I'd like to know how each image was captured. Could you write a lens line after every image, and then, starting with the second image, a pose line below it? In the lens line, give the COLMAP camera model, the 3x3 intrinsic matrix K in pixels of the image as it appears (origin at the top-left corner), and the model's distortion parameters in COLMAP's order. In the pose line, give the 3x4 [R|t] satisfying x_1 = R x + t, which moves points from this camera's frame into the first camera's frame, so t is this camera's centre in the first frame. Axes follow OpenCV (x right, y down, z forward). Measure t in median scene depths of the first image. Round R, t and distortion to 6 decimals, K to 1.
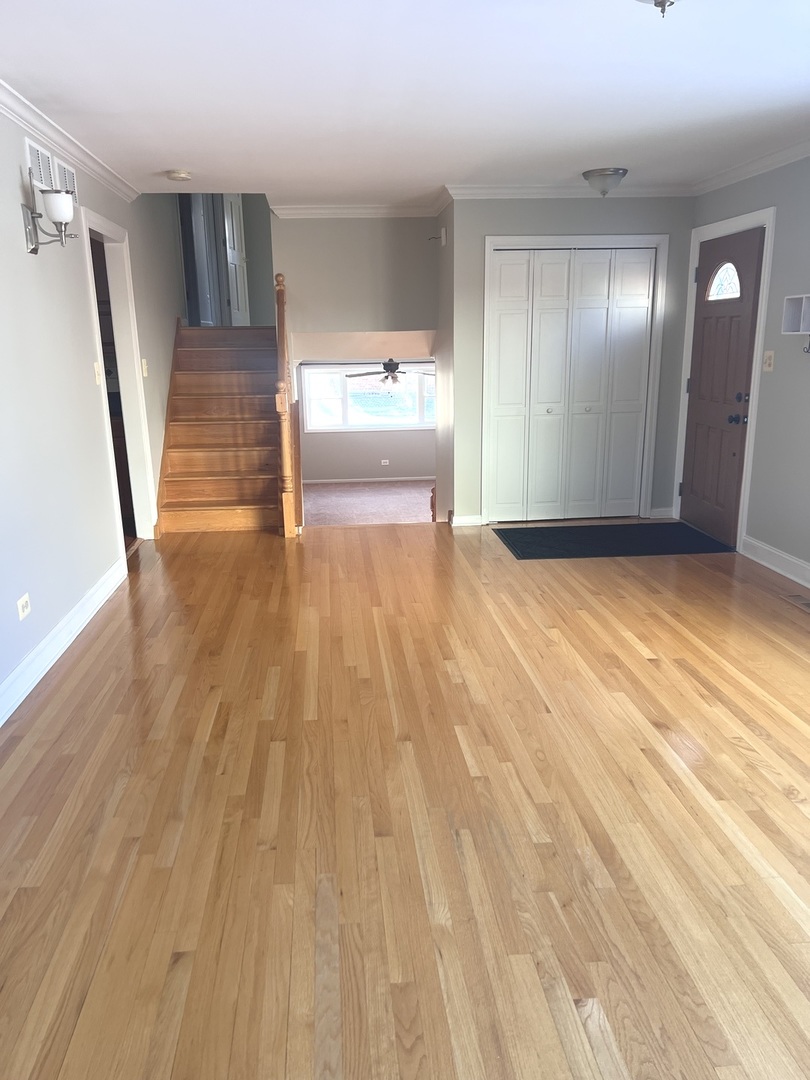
lens RADIAL K [[813.3, 0, 405.0], [0, 813.3, 540.0], [0, 0, 1]] dist [0.012457, -0.008824]
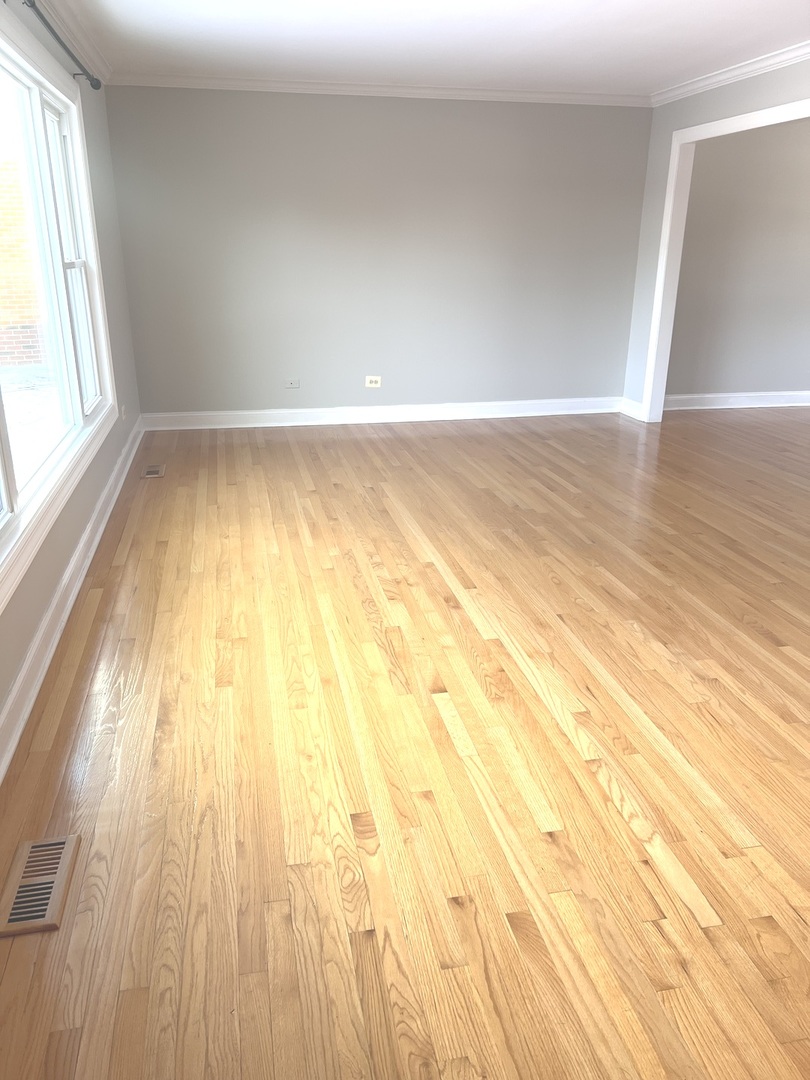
lens RADIAL K [[813.3, 0, 405.0], [0, 813.3, 540.0], [0, 0, 1]] dist [0.012457, -0.008824]
pose [[-0.993688, 0.044889, -0.102806, 0.625113], [-0.019828, 0.831734, 0.554820, -0.569396], [0.110412, 0.553356, -0.825594, 2.358179]]
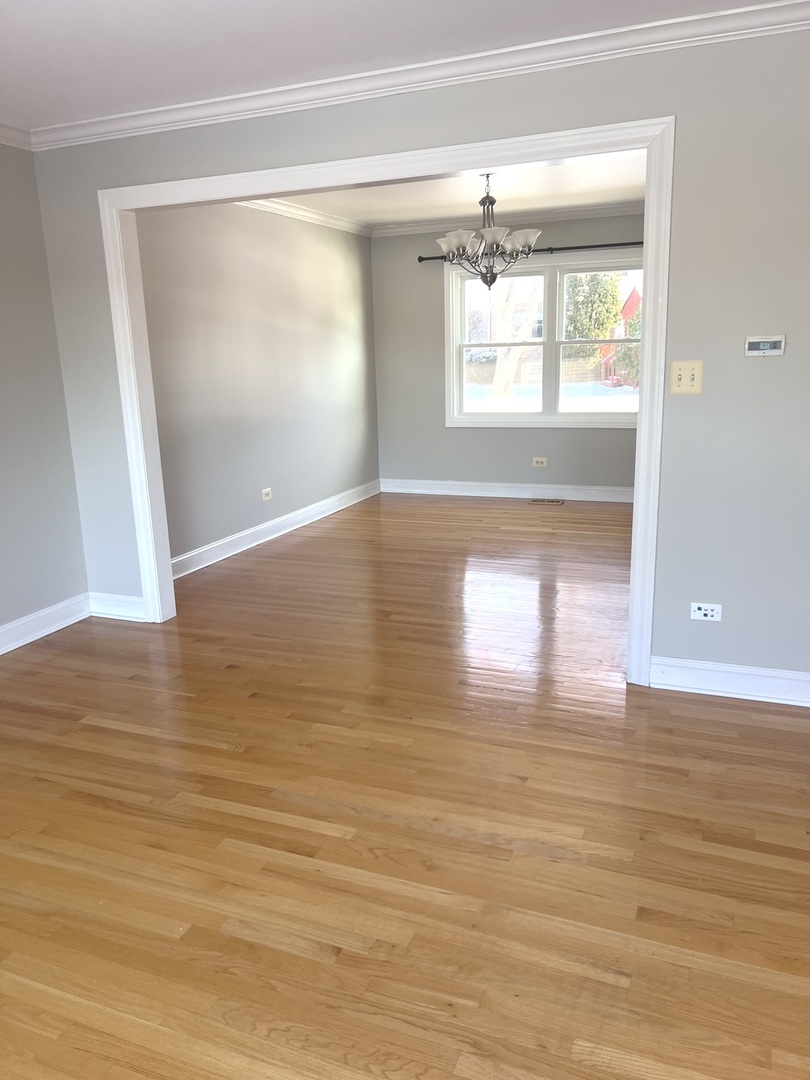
lens RADIAL K [[813.3, 0, 405.0], [0, 813.3, 540.0], [0, 0, 1]] dist [0.012457, -0.008824]
pose [[-0.473386, 0.229754, -0.850364, 0.736387], [-0.177434, 0.920724, 0.347540, -0.257154], [0.862799, 0.315404, -0.395092, 1.006740]]
